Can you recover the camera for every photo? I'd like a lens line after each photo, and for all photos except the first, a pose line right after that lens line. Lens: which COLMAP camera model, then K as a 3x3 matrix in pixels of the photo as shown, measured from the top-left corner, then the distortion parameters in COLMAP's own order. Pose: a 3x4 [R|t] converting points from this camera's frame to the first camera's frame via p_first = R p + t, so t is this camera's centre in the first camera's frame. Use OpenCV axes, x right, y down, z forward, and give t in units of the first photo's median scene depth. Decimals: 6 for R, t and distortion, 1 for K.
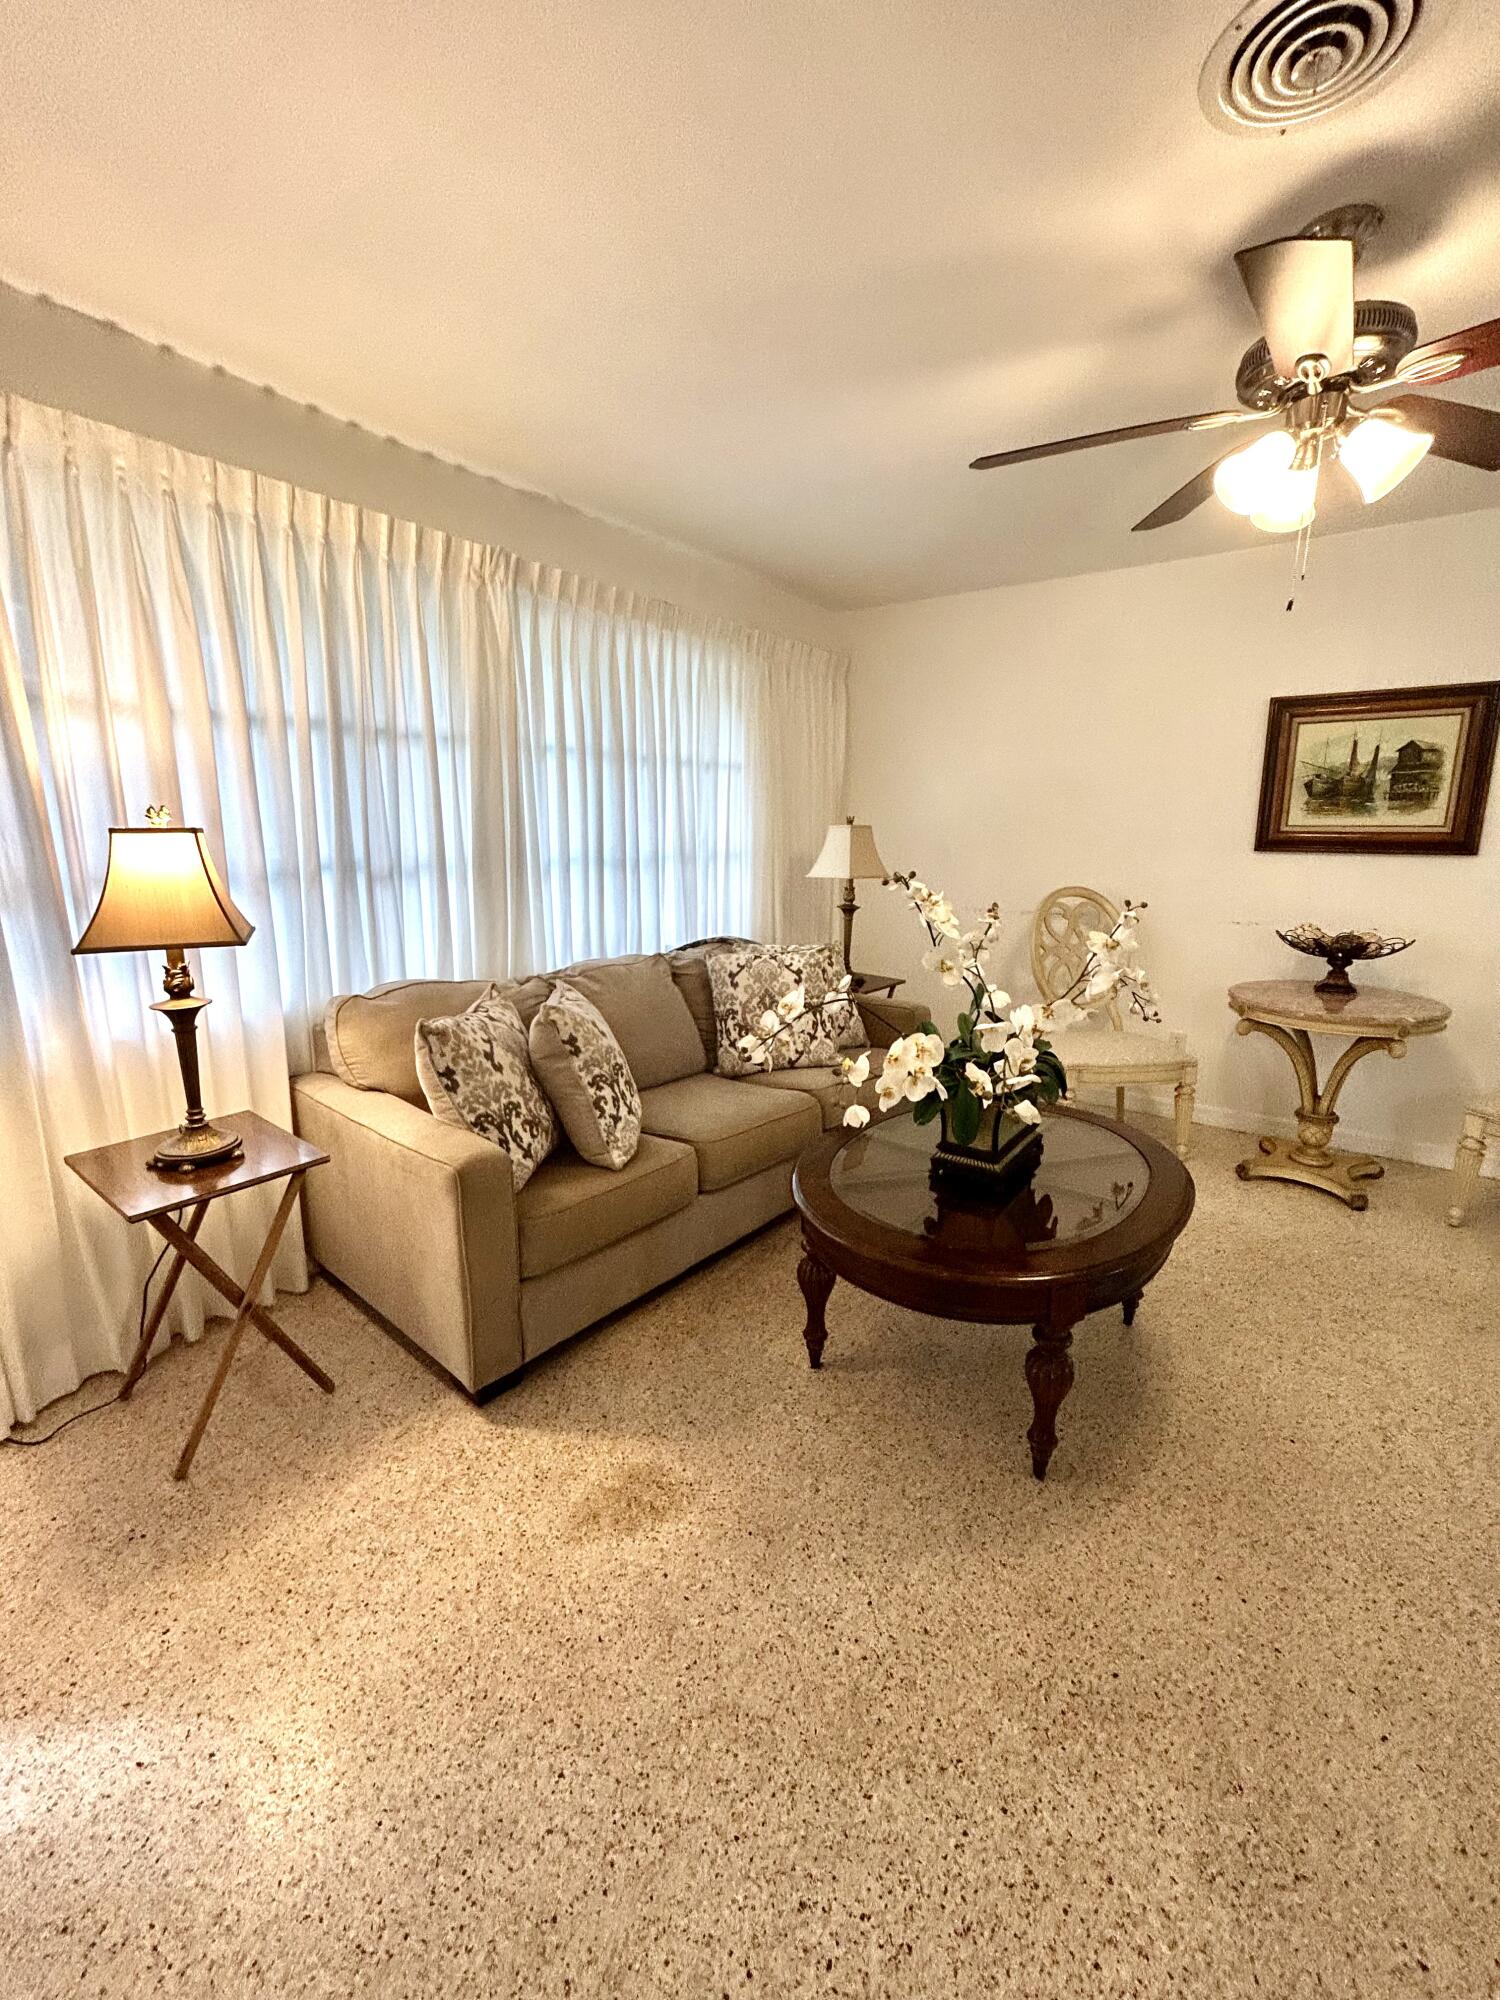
lens RADIAL K [[816.9, 0, 767.0], [0, 816.9, 997.6], [0, 0, 1]] dist [0.003916, -0.000819]
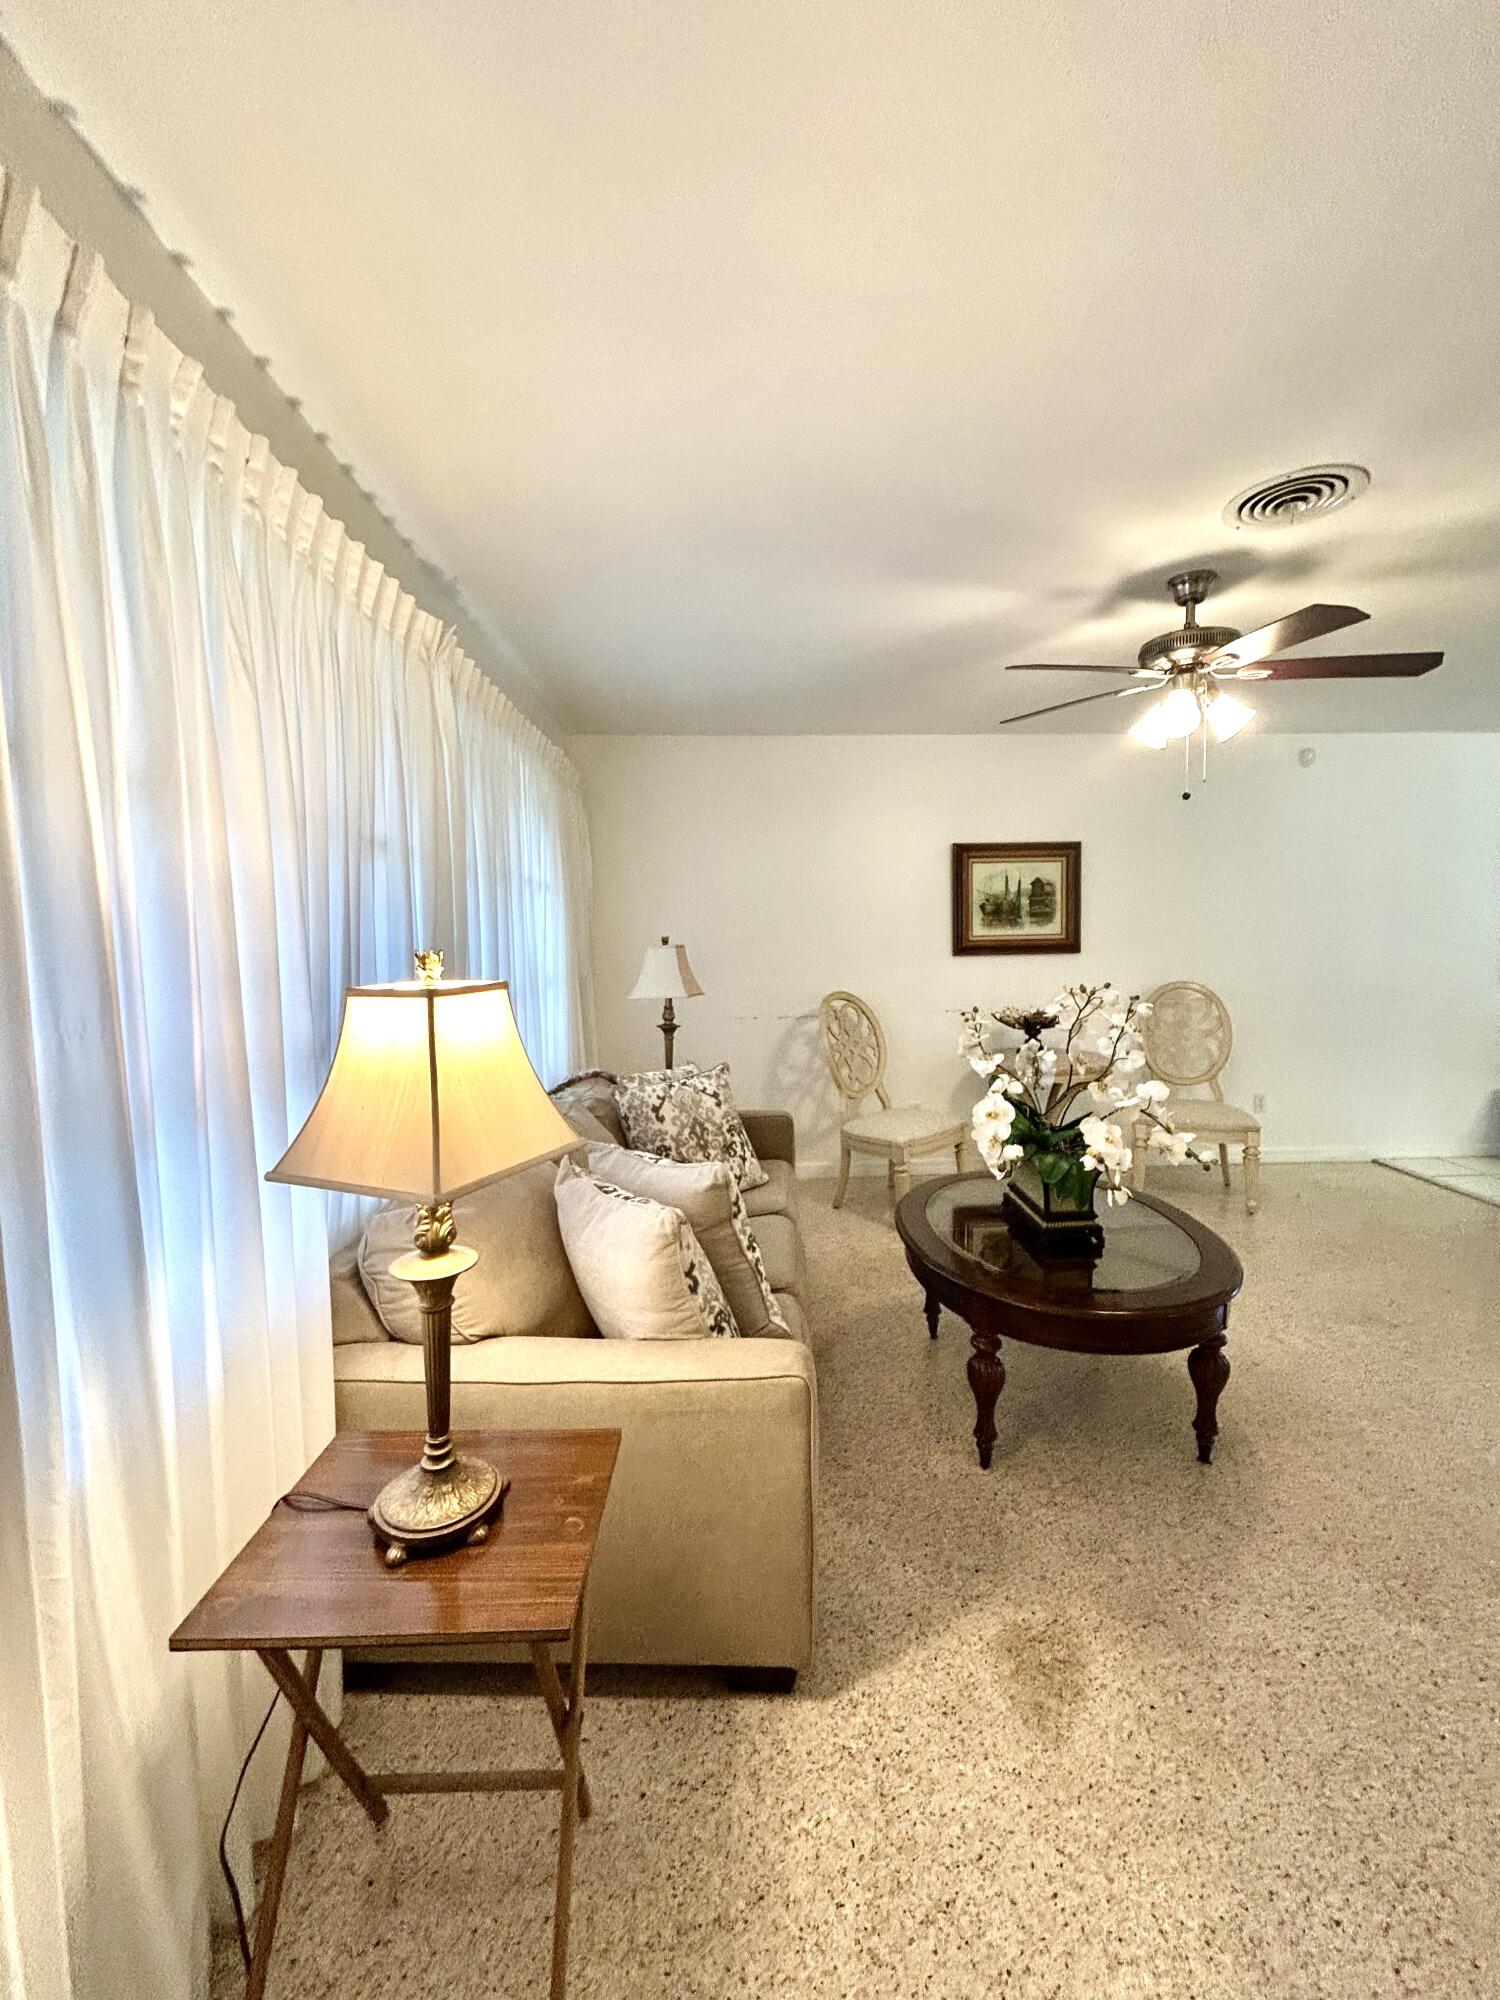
lens RADIAL K [[816.9, 0, 766.0], [0, 816.9, 995.9], [0, 0, 1]] dist [0.003916, -0.000819]
pose [[0.778304, -0.068546, 0.624135, -0.512586], [0.152169, 0.984982, -0.081581, -0.059091], [-0.609170, 0.158469, 0.777046, 0.191440]]
